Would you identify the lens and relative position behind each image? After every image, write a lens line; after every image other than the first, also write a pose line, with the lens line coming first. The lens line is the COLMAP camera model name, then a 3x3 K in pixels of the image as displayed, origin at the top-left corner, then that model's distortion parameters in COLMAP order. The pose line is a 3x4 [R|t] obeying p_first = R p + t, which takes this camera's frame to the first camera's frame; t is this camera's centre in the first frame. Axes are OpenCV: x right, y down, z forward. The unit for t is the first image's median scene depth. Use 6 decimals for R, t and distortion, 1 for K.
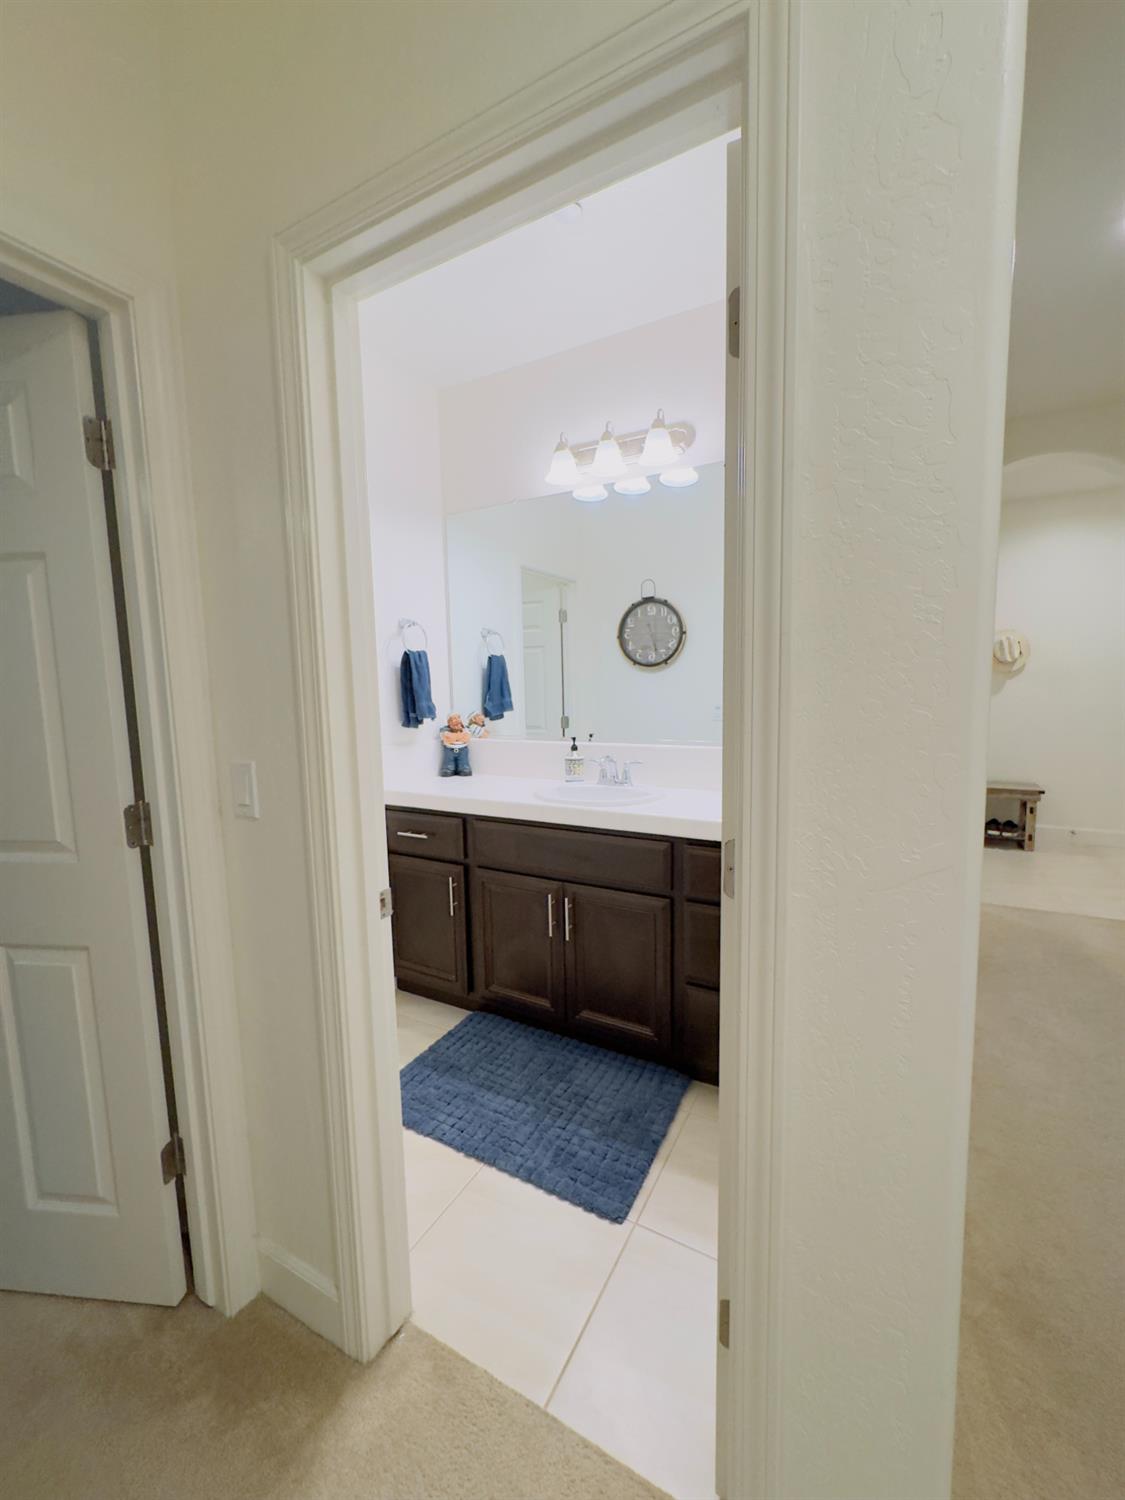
lens RADIAL K [[598.0, 0, 566.5], [0, 598.0, 748.7], [0, 0, 1]] dist [-0.002805, 0.000212]
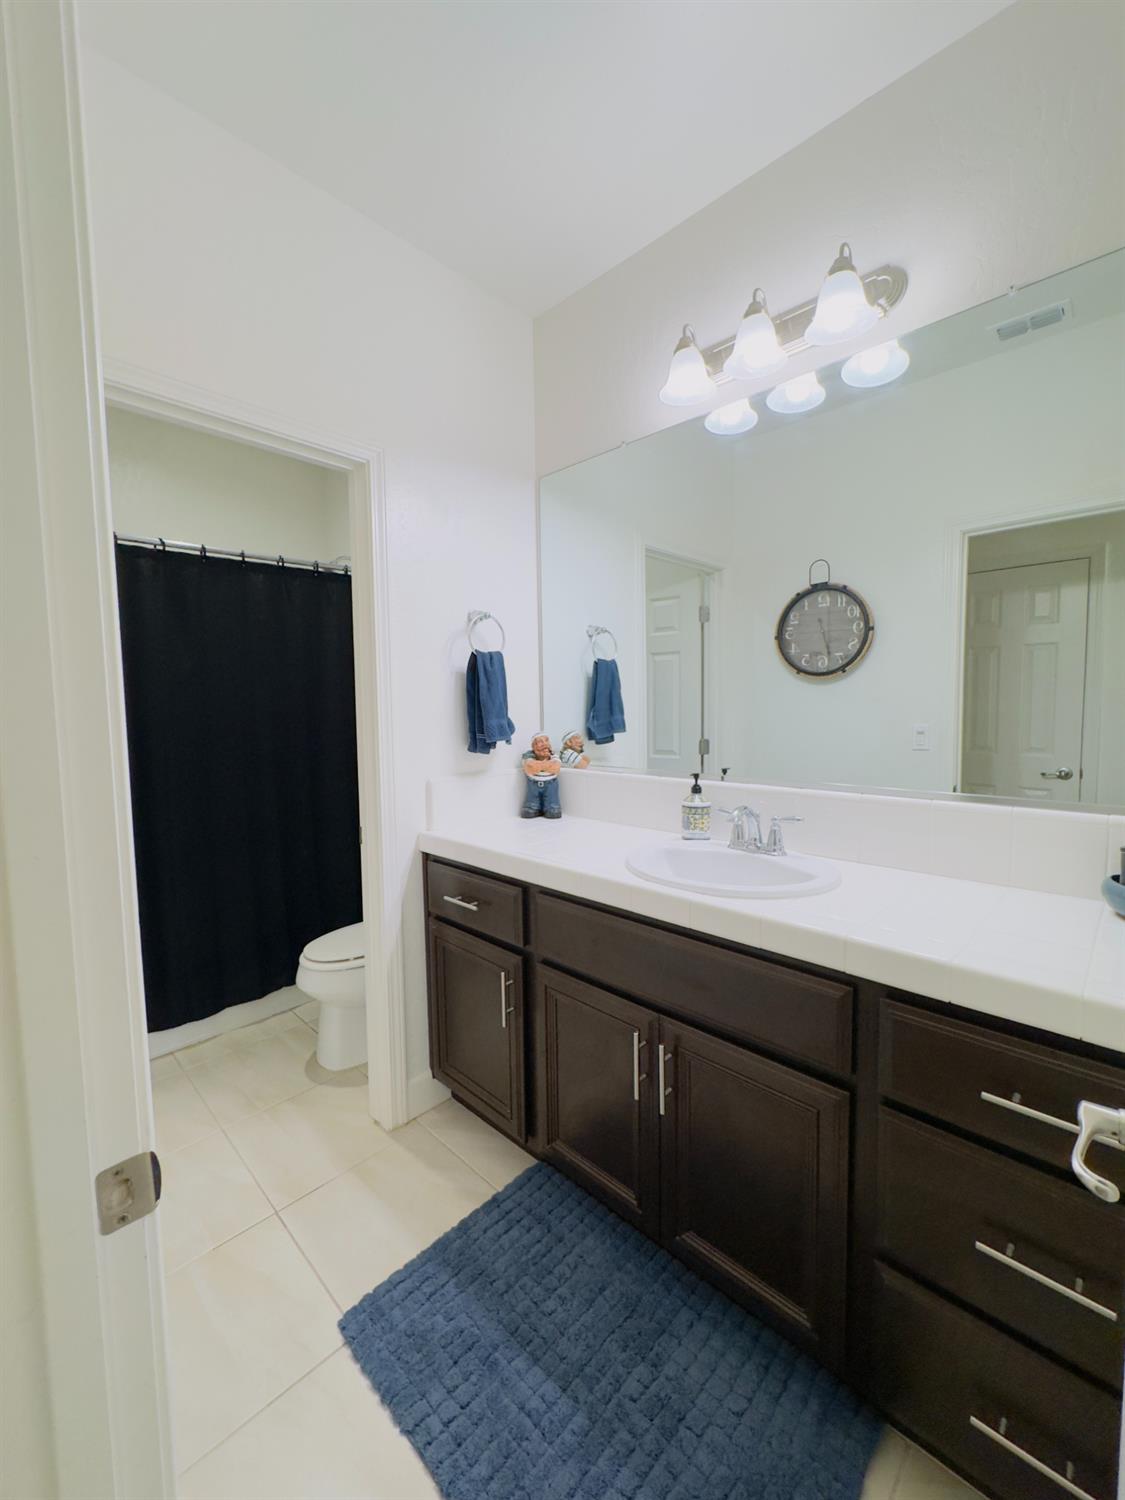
lens RADIAL K [[598.0, 0, 566.5], [0, 598.0, 748.7], [0, 0, 1]] dist [-0.002805, 0.000212]
pose [[0.965484, 0.024431, -0.259315, 0.049041], [-0.032437, 0.999119, -0.026637, -0.026577], [0.258436, 0.034129, 0.965425, 0.332593]]
